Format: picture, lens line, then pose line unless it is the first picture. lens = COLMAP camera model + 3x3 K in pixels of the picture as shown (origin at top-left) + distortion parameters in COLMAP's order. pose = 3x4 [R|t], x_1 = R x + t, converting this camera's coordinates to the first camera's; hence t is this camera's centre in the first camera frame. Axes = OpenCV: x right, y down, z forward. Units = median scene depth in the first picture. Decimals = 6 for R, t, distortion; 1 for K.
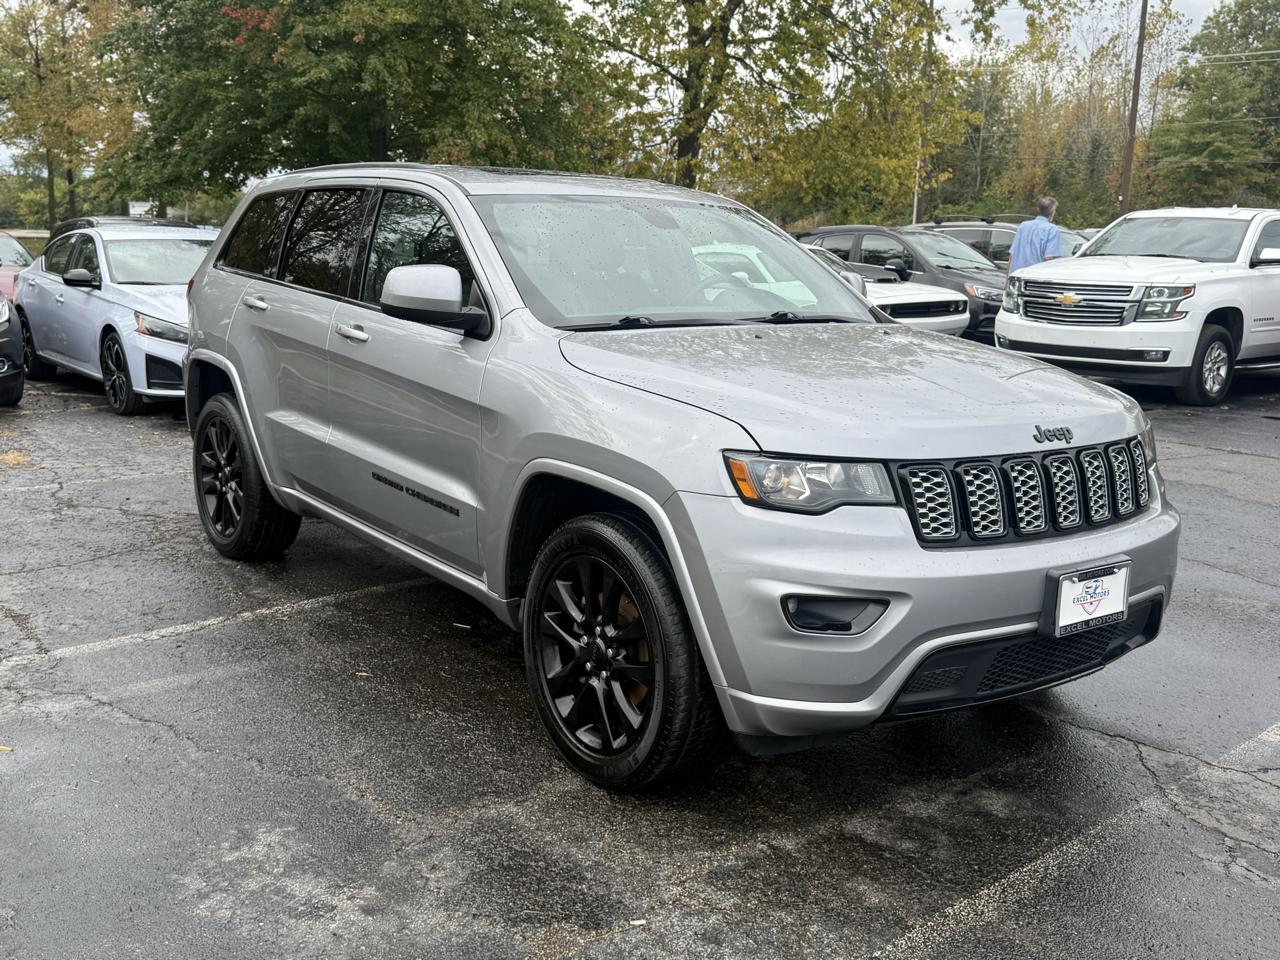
lens RADIAL K [[1309.0, 0, 637.7], [0, 1309.0, 475.8], [0, 0, 1]] dist [0.013506, 0.000000]
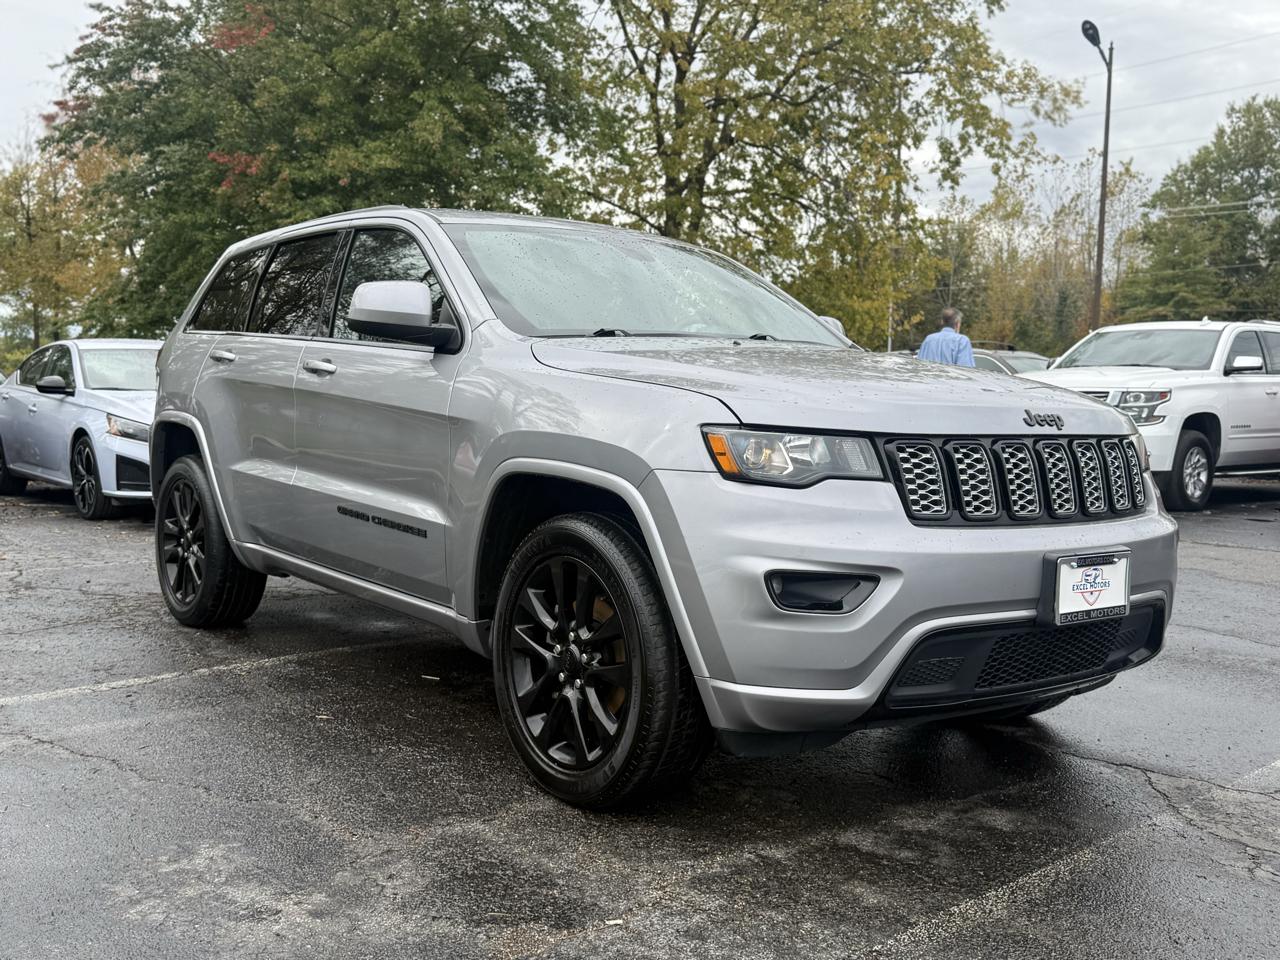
lens RADIAL K [[1309.0, 0, 637.3], [0, 1309.0, 481.8], [0, 0, 1]] dist [0.013506, 0.000000]
pose [[0.999878, -0.005569, 0.014619, 0.003436], [0.007221, 0.993281, -0.115499, 0.101213], [-0.013878, 0.115590, 0.993200, 0.044017]]
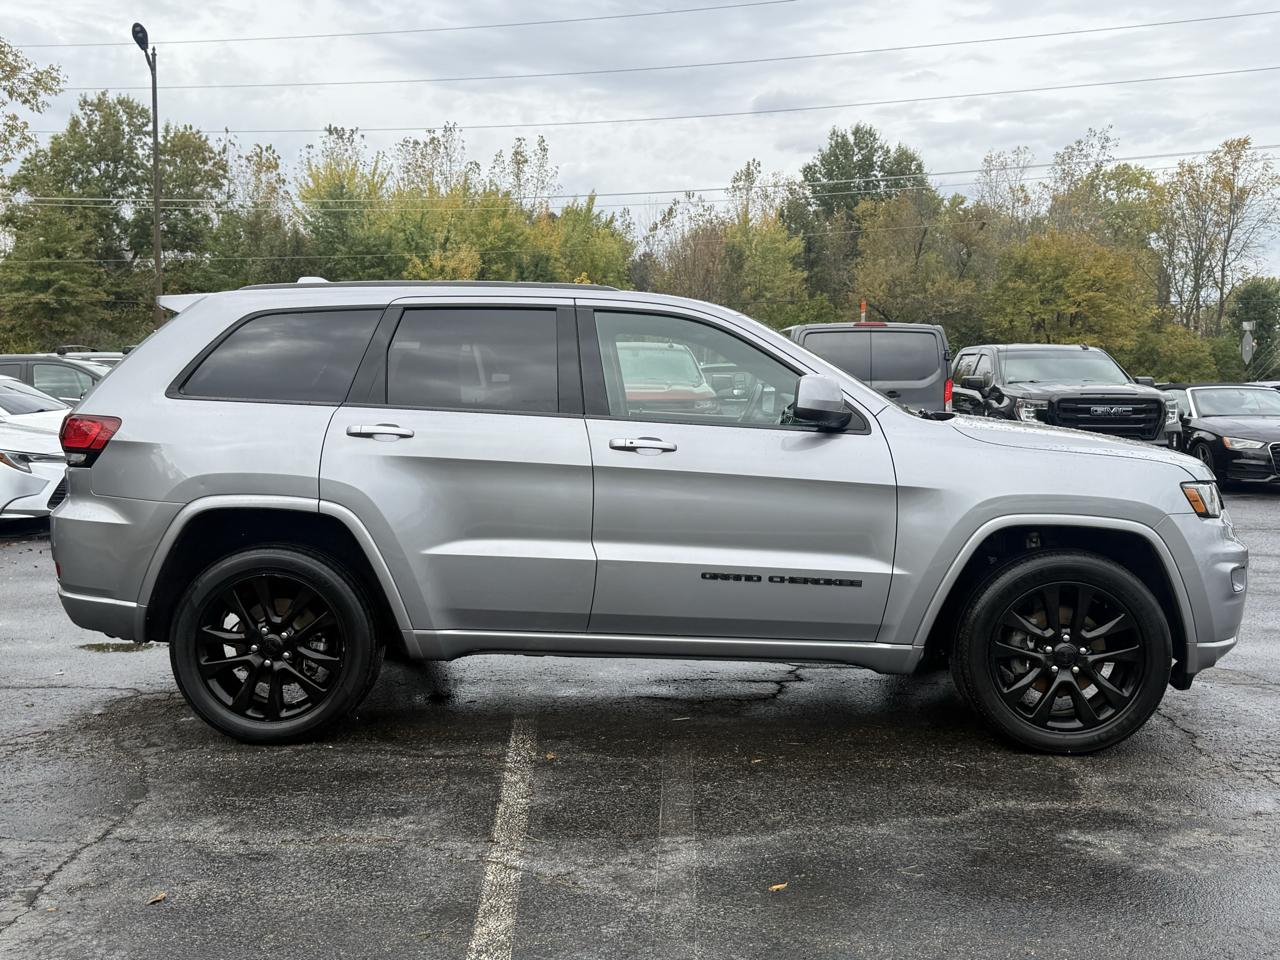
lens RADIAL K [[1309.0, 0, 642.8], [0, 1309.0, 480.1], [0, 0, 1]] dist [0.013506, 0.000000]
pose [[0.613630, -0.079648, 0.785566, -1.148669], [0.156824, 0.987373, -0.022391, -0.066407], [-0.773863, 0.136935, 0.618373, 0.418335]]
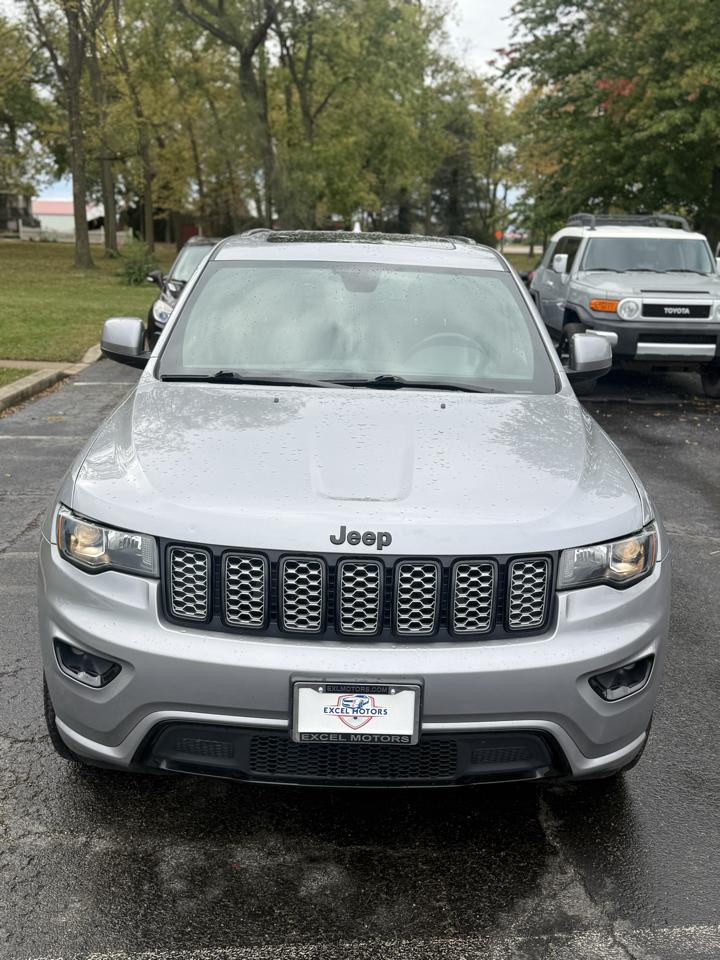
lens RADIAL K [[981.8, 0, 353.9], [0, 981.8, 487.0], [0, 0, 1]] dist [0.013506, 0.000000]
pose [[0.807101, 0.145478, -0.572210, 0.596134], [-0.113353, 0.989320, 0.091640, -0.110794], [0.579430, -0.009101, 0.814971, 0.336853]]
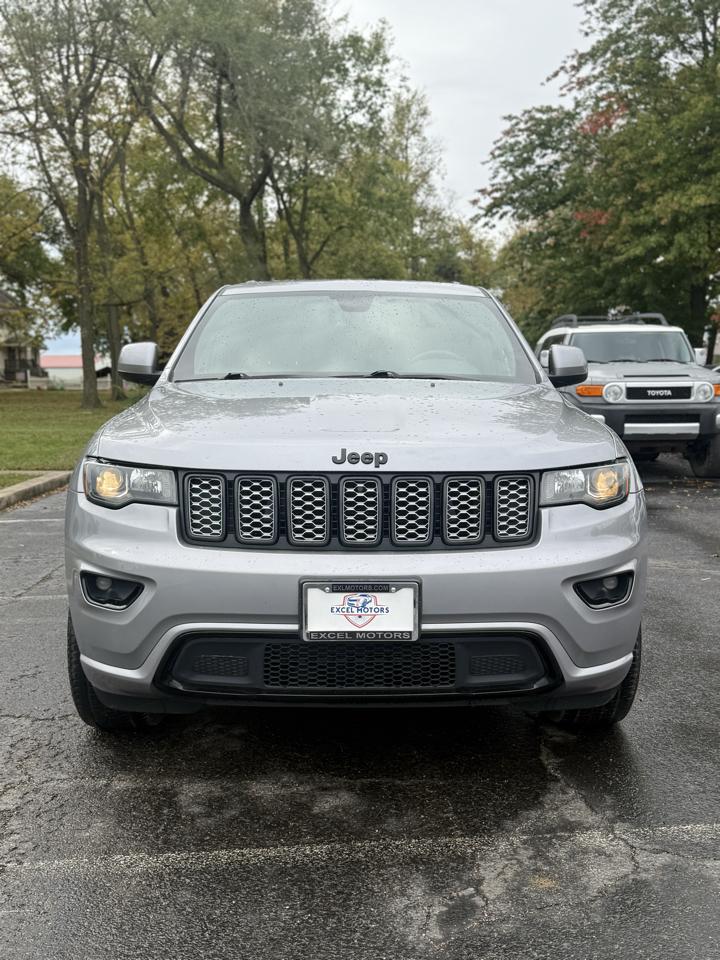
lens RADIAL K [[981.8, 0, 361.3], [0, 981.8, 477.8], [0, 0, 1]] dist [0.013506, 0.000000]
pose [[0.812189, 0.030861, -0.582577, 0.649981], [-0.081722, 0.994772, -0.061234, 0.028413], [0.577642, 0.097343, 0.810465, 0.290084]]
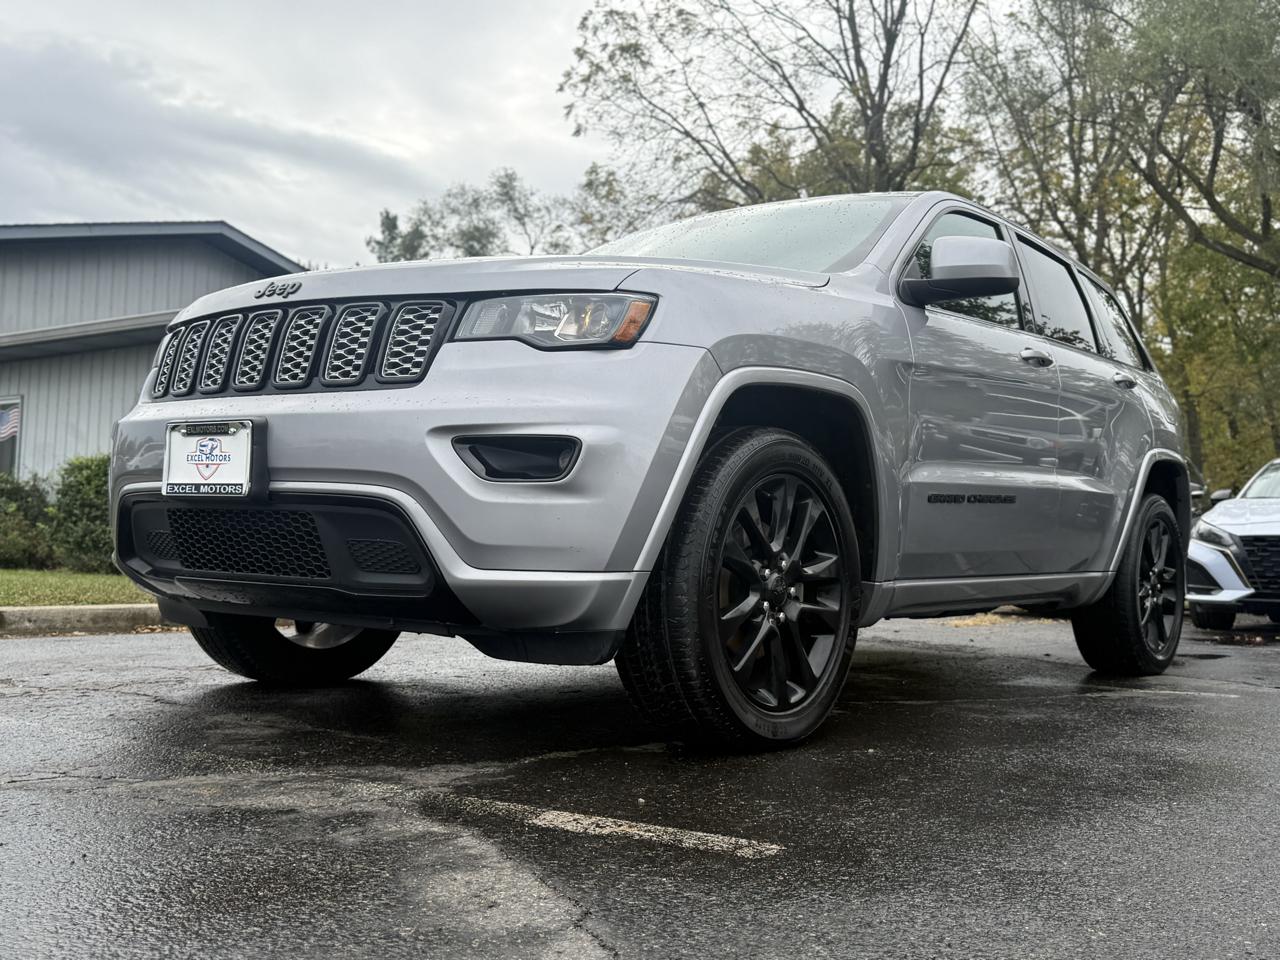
lens RADIAL K [[1309.0, 0, 652.1], [0, 1309.0, 486.7], [0, 0, 1]] dist [0.013506, 0.000000]
pose [[0.263378, -0.066240, -0.962416, 1.006967], [-0.195374, 0.973303, -0.120456, 0.127039], [0.944702, 0.219756, 0.243405, 0.869203]]
